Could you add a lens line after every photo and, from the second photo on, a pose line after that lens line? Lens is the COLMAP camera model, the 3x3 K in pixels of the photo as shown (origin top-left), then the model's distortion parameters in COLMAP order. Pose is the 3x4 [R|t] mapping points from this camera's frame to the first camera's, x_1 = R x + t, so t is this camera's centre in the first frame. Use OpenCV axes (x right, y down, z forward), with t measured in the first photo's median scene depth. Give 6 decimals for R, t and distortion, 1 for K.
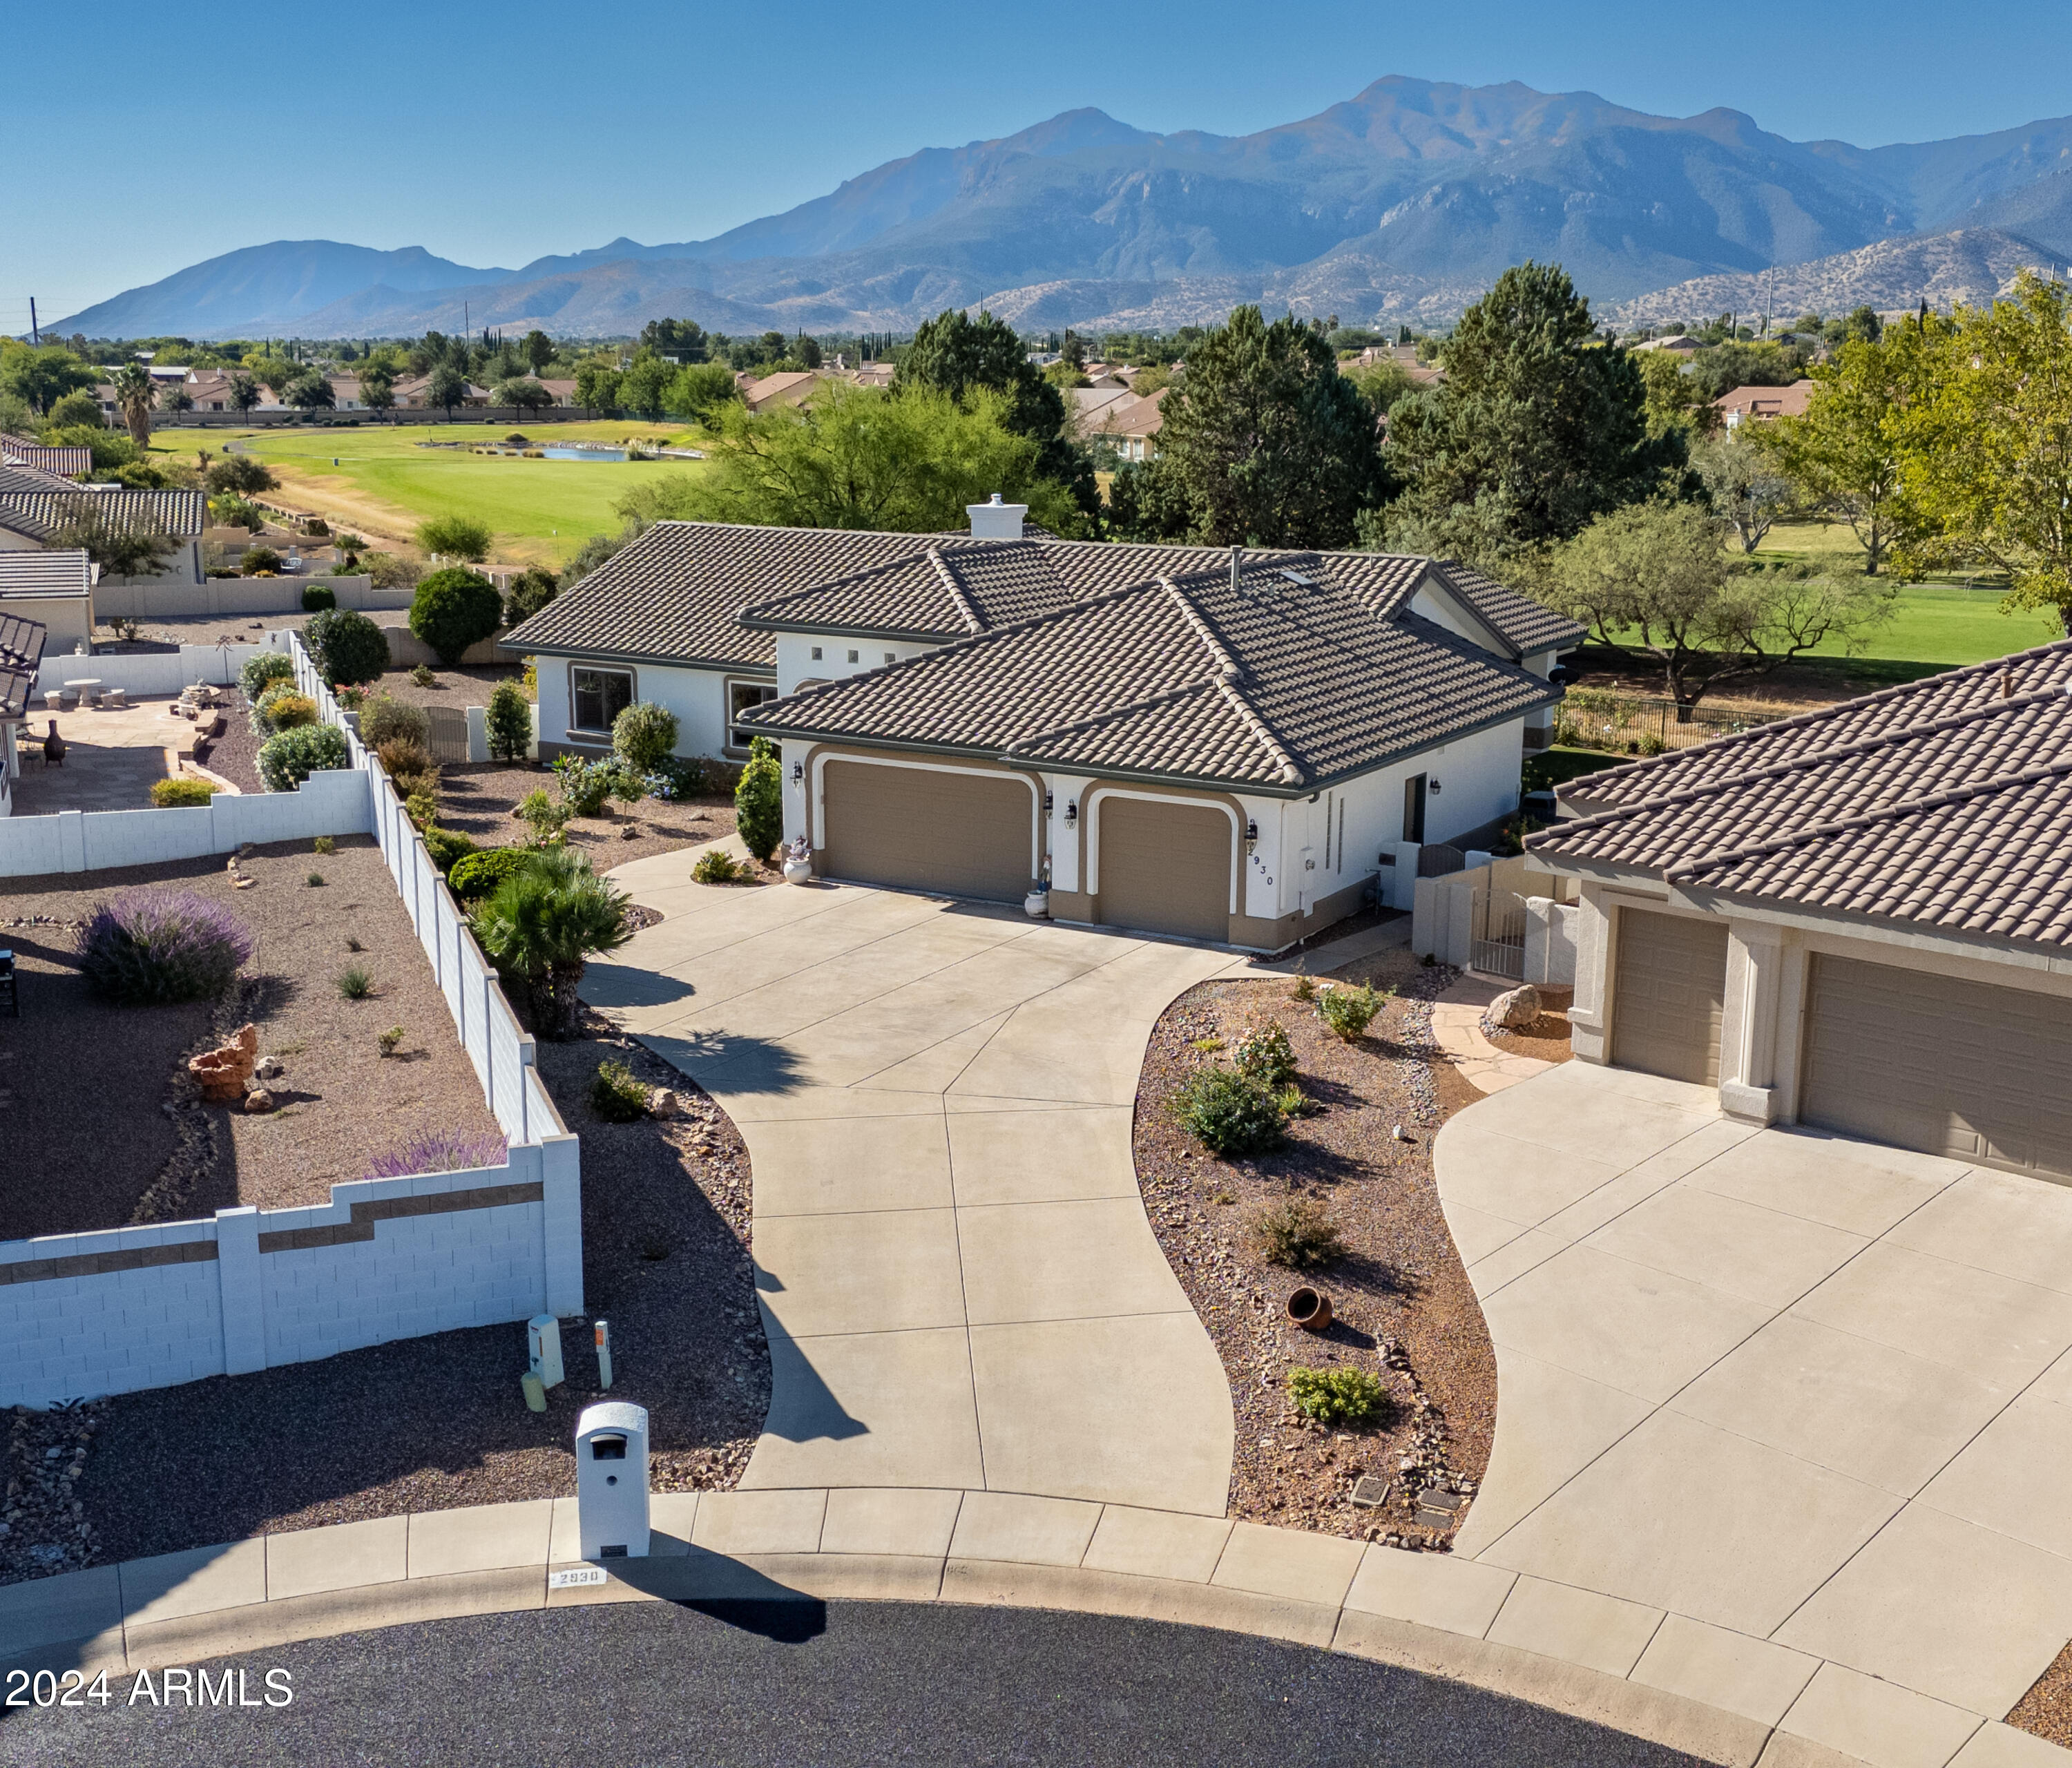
lens RADIAL K [[2087.5, 0, 1036.0], [0, 2087.5, 884.0], [0, 0, 1]] dist [0.159792, -0.474893]
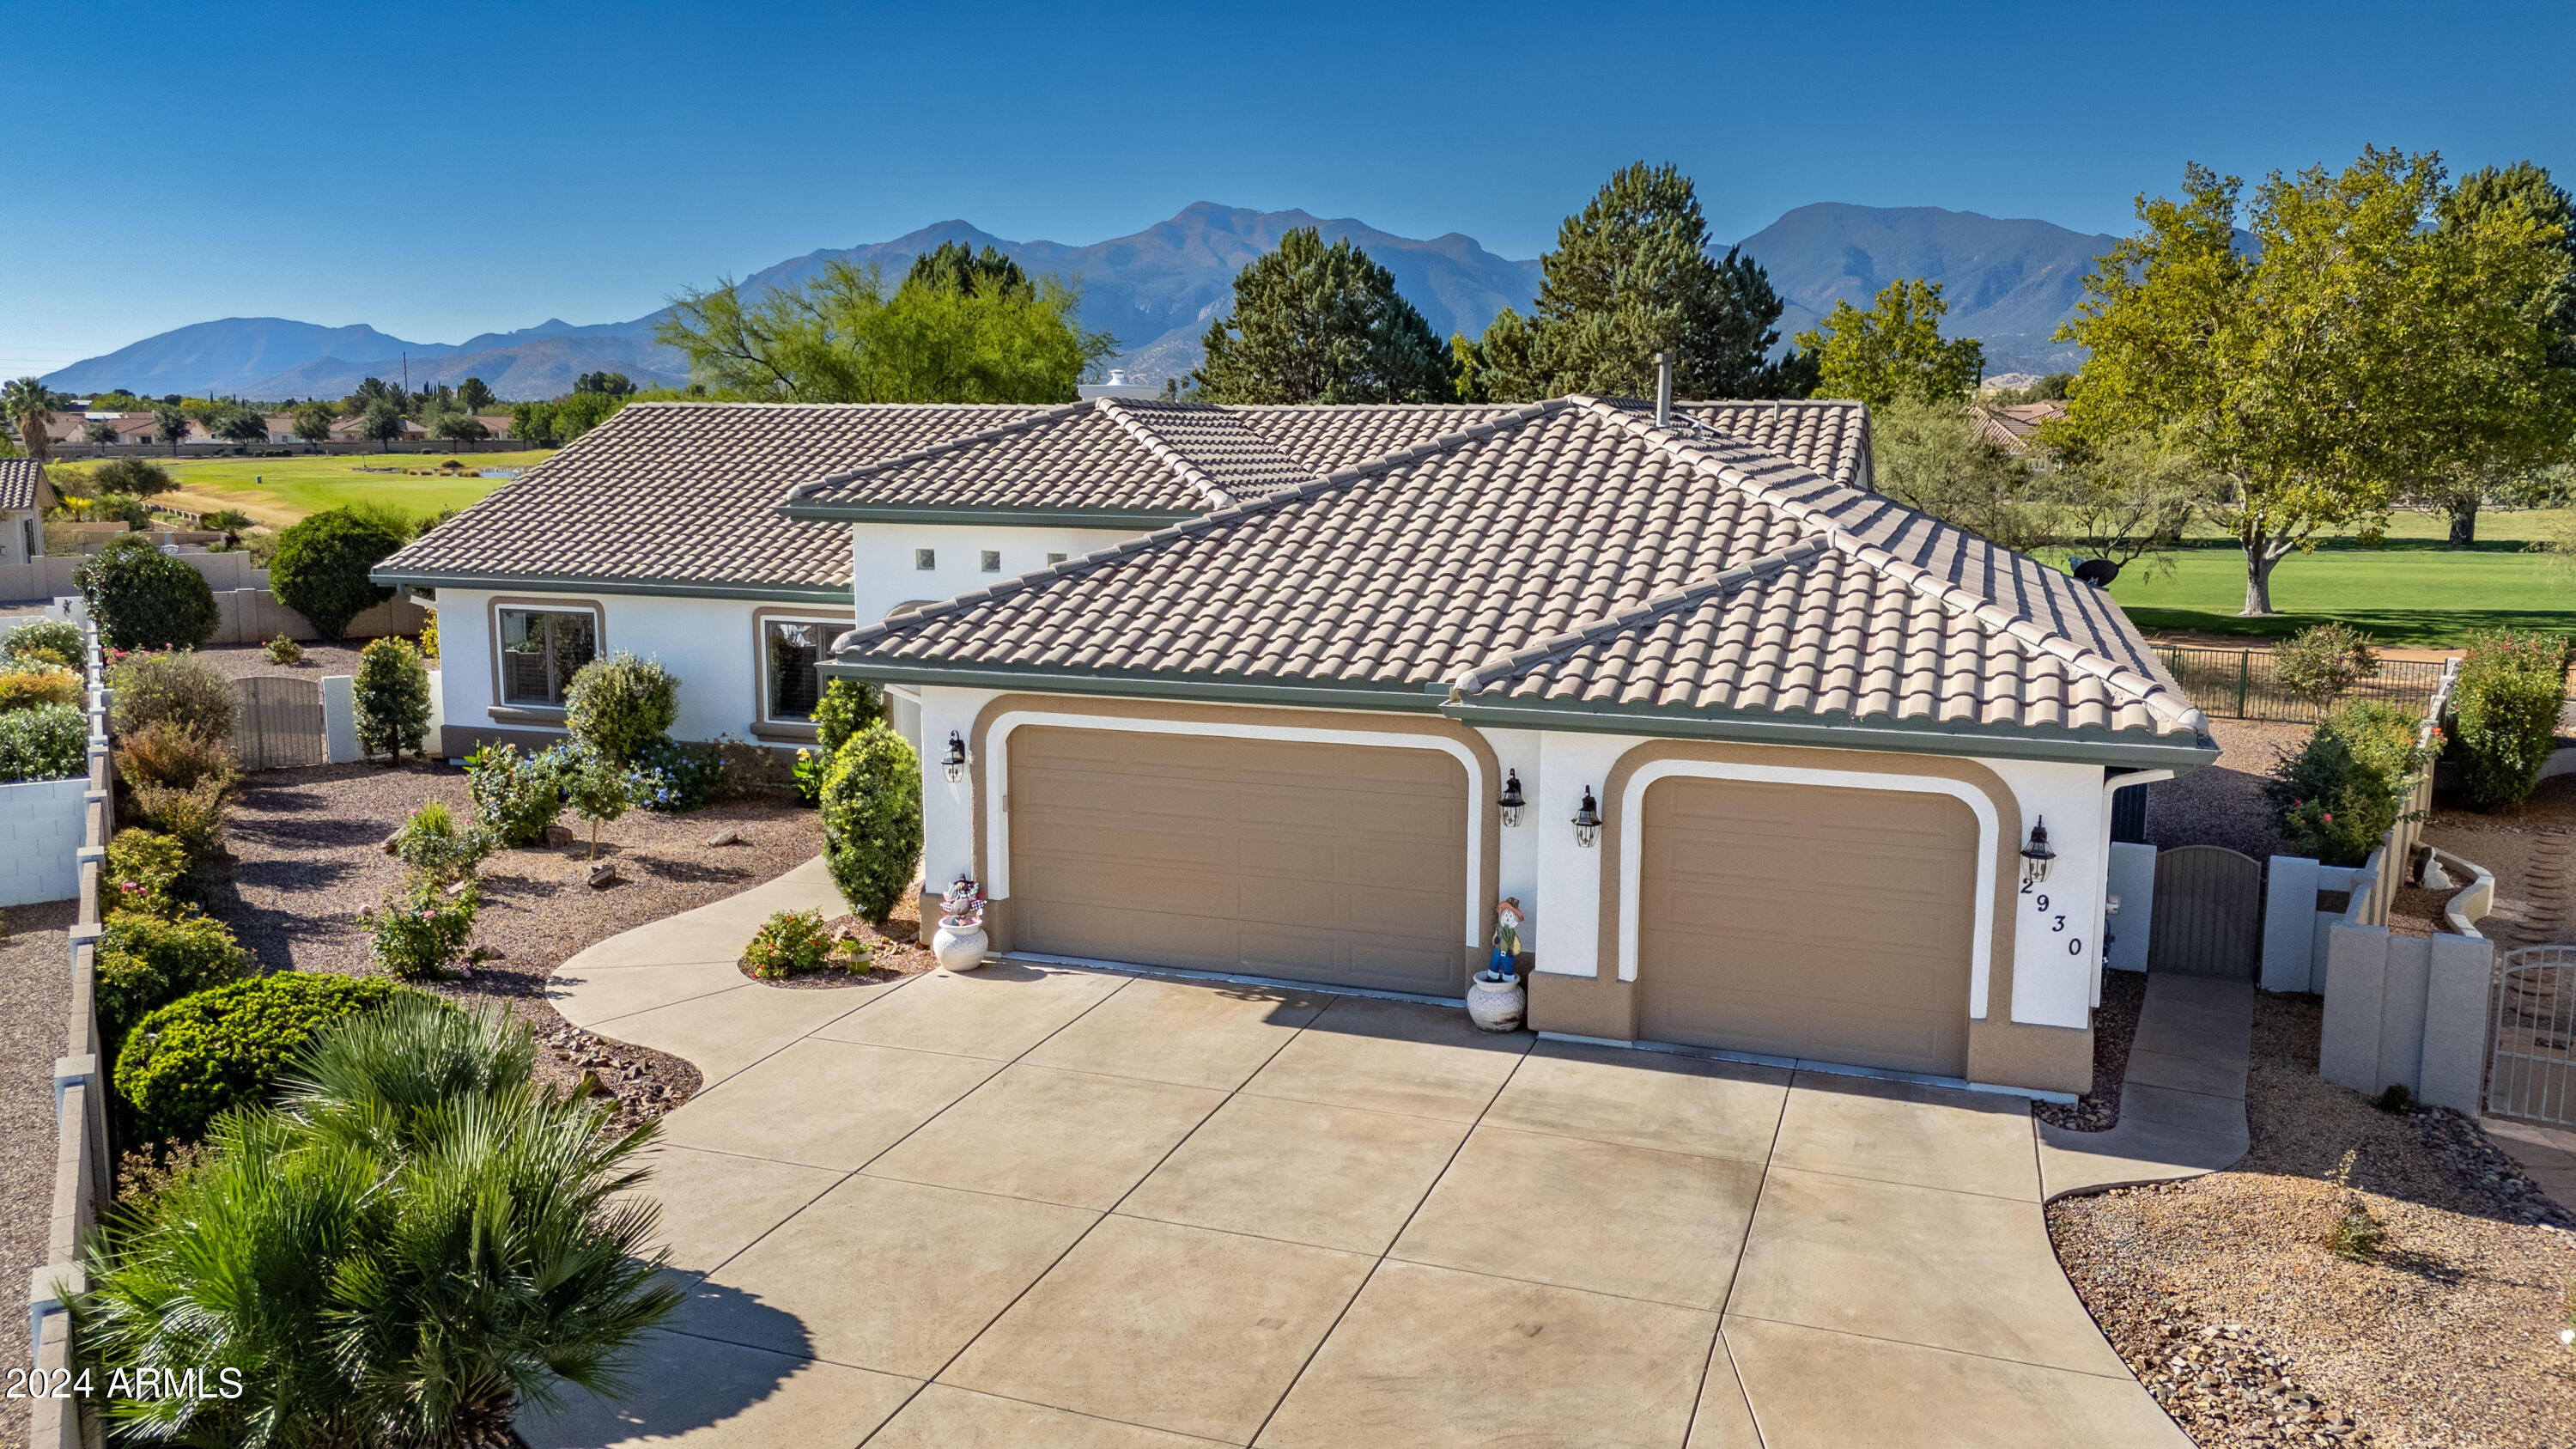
lens RADIAL K [[1823.1, 0, 1288.0], [0, 1823.1, 724.5], [0, 0, 1]] dist [0.072501, -0.078529]
pose [[0.983005, -0.029992, 0.181113, -0.097397], [0.042751, 0.996839, -0.066959, -0.022681], [-0.178532, 0.073564, 0.981180, 0.462189]]
